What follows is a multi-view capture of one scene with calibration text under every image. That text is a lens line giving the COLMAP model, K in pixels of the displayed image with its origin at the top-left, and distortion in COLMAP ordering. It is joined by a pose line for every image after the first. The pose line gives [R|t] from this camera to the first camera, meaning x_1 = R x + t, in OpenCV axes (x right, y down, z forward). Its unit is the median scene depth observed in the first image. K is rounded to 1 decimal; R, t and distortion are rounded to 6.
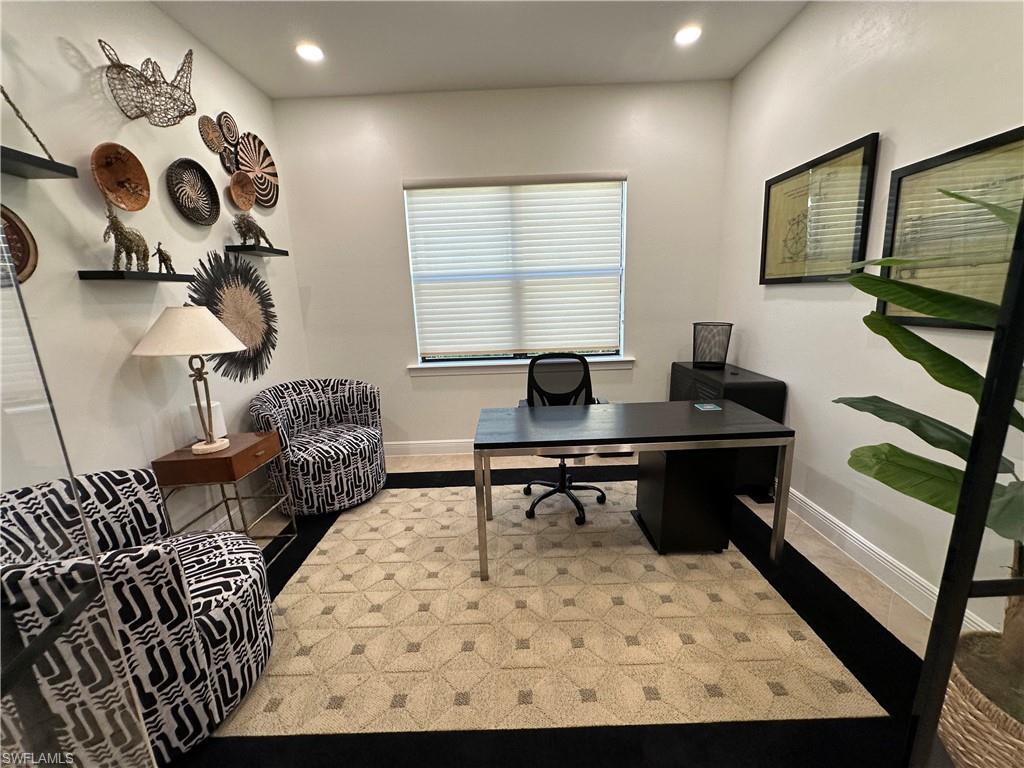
lens RADIAL K [[406.3, 0, 512.5], [0, 406.3, 381.3], [0, 0, 1]] dist [-0.007472, 0.000037]
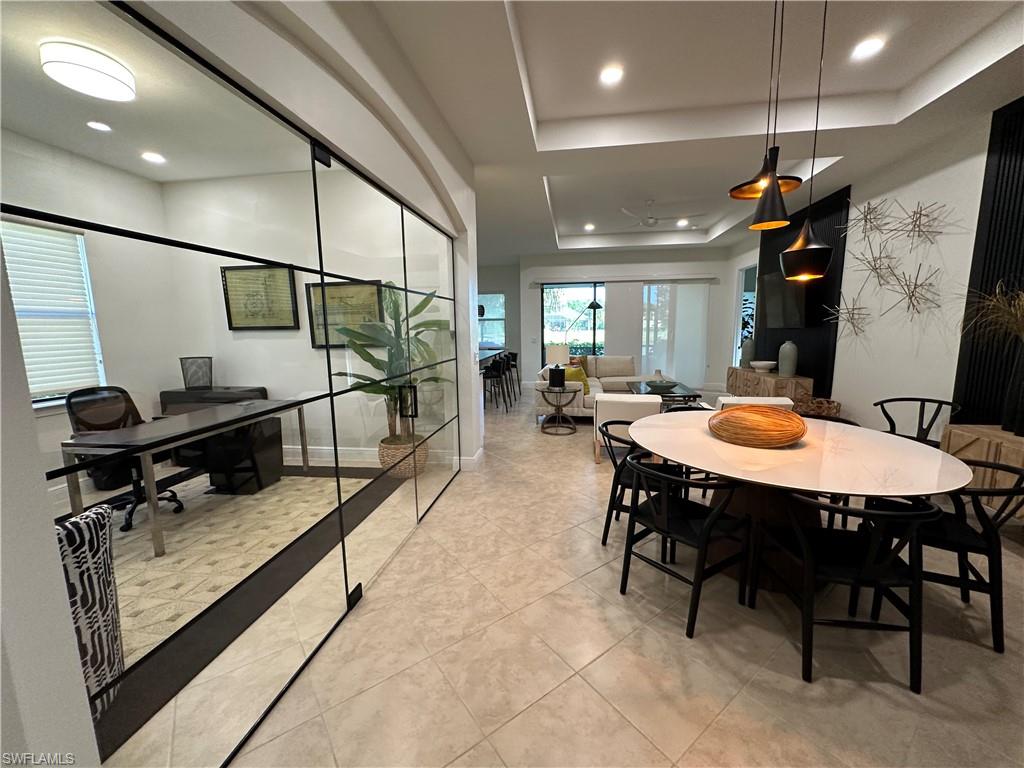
lens RADIAL K [[406.3, 0, 512.5], [0, 406.3, 384.9], [0, 0, 1]] dist [-0.007472, 0.000037]
pose [[0.139537, -0.102369, 0.984911, -1.006480], [0.206114, 0.975859, 0.072227, 0.097637], [-0.968528, 0.192926, 0.157268, -0.324066]]
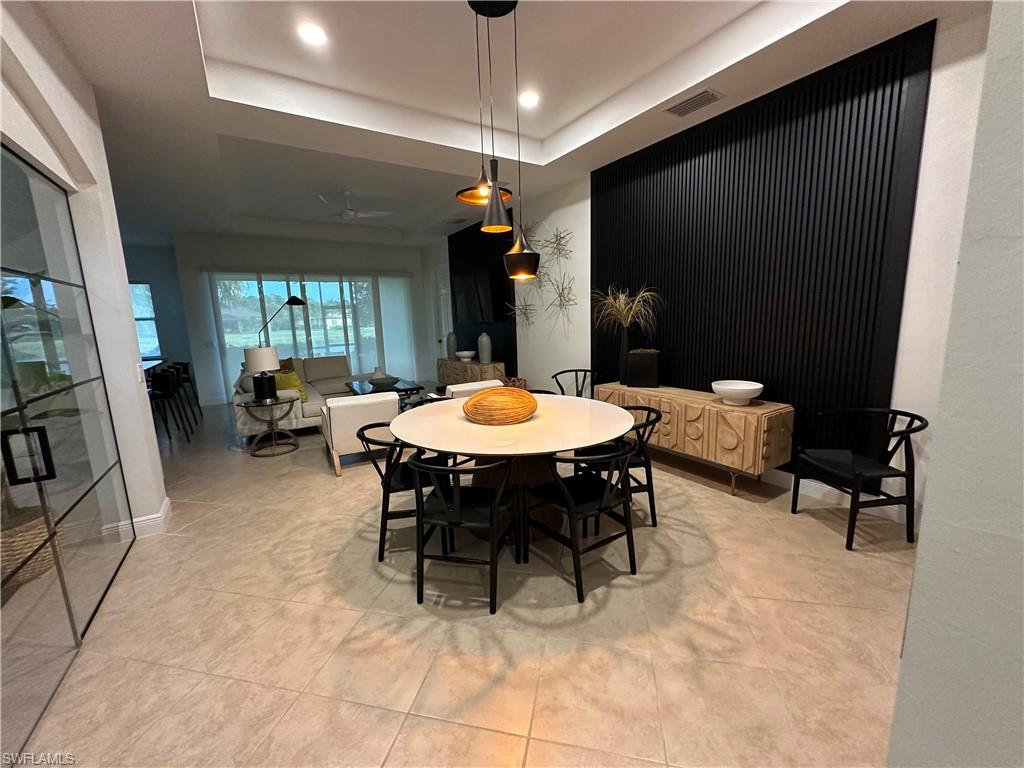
lens RADIAL K [[406.3, 0, 513.4], [0, 406.3, 384.6], [0, 0, 1]] dist [-0.007472, 0.000037]
pose [[-0.547711, -0.079013, 0.832928, -0.906304], [0.220614, 0.946660, 0.234872, 0.072715], [-0.807058, 0.312397, -0.501065, -0.195094]]
